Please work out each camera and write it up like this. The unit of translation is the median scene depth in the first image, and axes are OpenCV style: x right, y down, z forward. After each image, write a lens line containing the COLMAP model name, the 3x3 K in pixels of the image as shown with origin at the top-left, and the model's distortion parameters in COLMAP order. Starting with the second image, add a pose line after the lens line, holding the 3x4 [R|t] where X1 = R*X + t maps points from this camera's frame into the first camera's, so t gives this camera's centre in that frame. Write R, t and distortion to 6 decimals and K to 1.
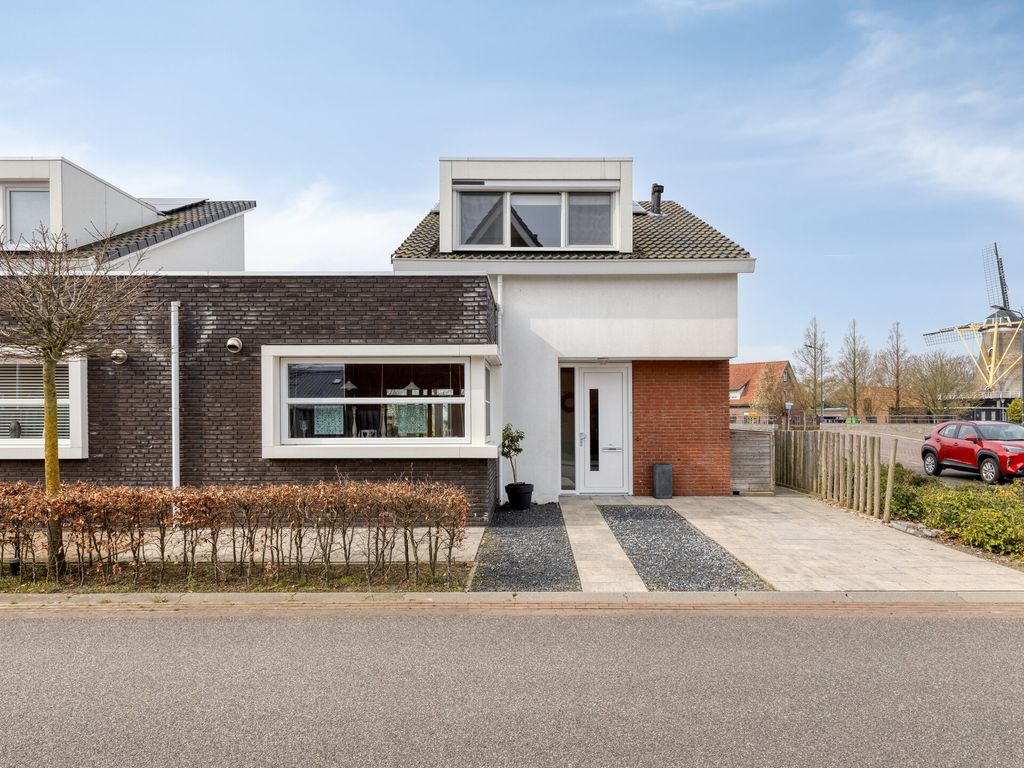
lens RADIAL K [[667.2, 0, 538.7], [0, 667.2, 426.2], [0, 0, 1]] dist [0.002971, 0.001077]
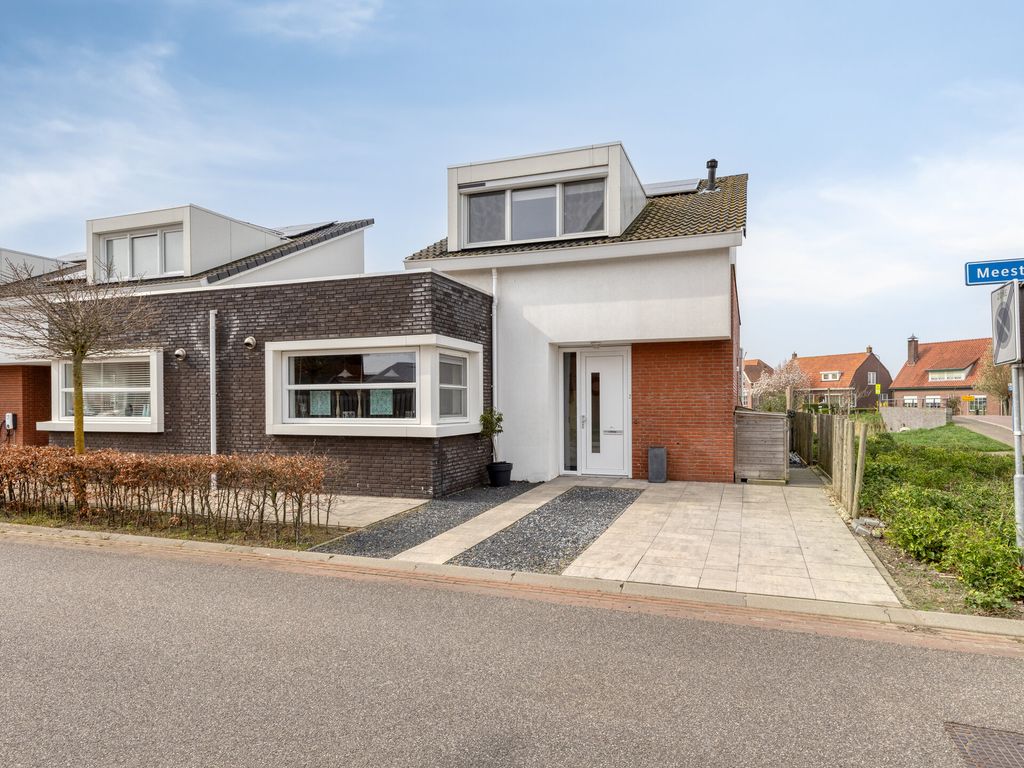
lens RADIAL K [[633.4, 0, 511.7], [0, 633.4, 411.5], [0, 0, 1]] dist [0.002808, 0.000922]
pose [[0.937449, 0.003520, -0.348106, 0.368369], [-0.002607, 0.999992, 0.003090, 0.001290], [0.348114, -0.001989, 0.937450, 0.057833]]
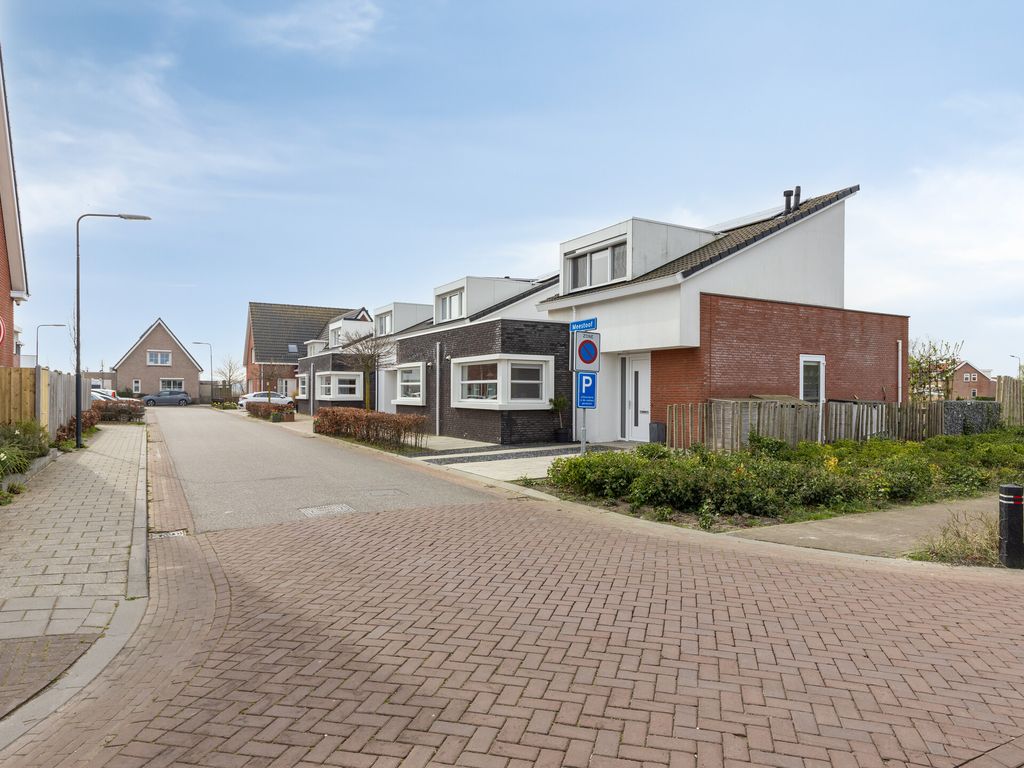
lens RADIAL K [[631.9, 0, 508.3], [0, 631.9, 391.2], [0, 0, 1]] dist [0.000162, 0.000782]
pose [[0.497722, 0.002806, -0.867332, 1.422562], [-0.015137, 0.999871, -0.005452, 0.001209], [0.867205, 0.015843, 0.497700, 0.066773]]
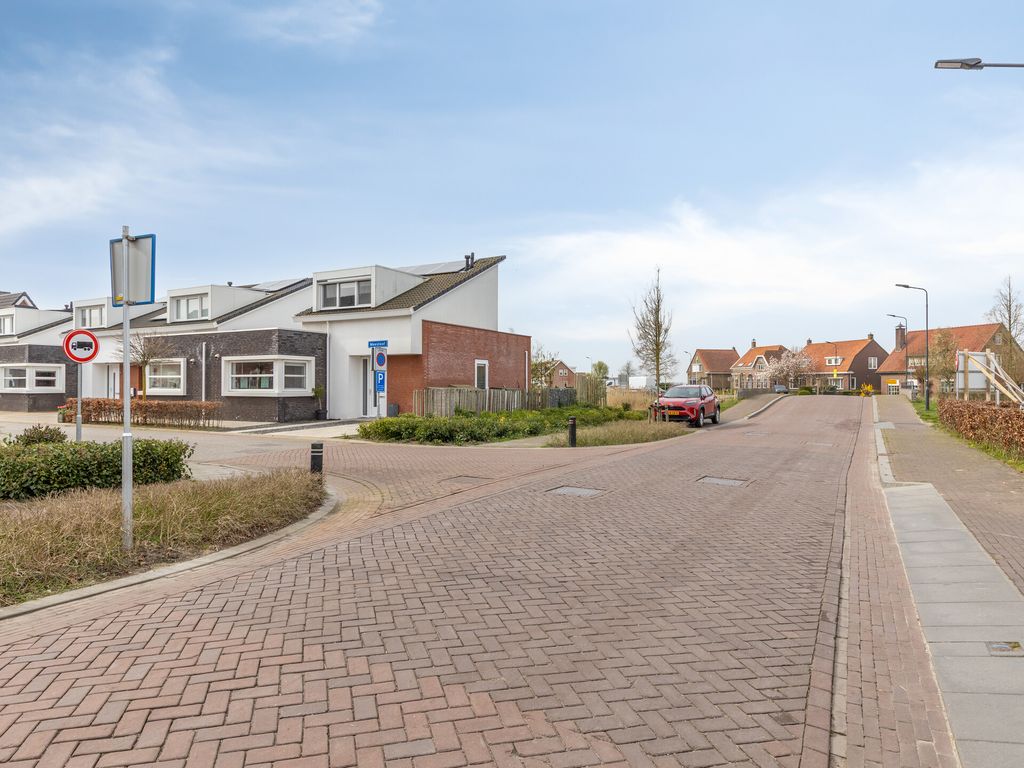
lens RADIAL K [[613.4, 0, 512.0], [0, 613.4, 384.0], [0, 0, 1]] dist [0.001856, 0.000233]
pose [[0.876529, 0.001326, -0.481346, 1.746646], [-0.007707, 0.999907, -0.011279, 0.015116], [0.481287, 0.013596, 0.876458, -0.642515]]
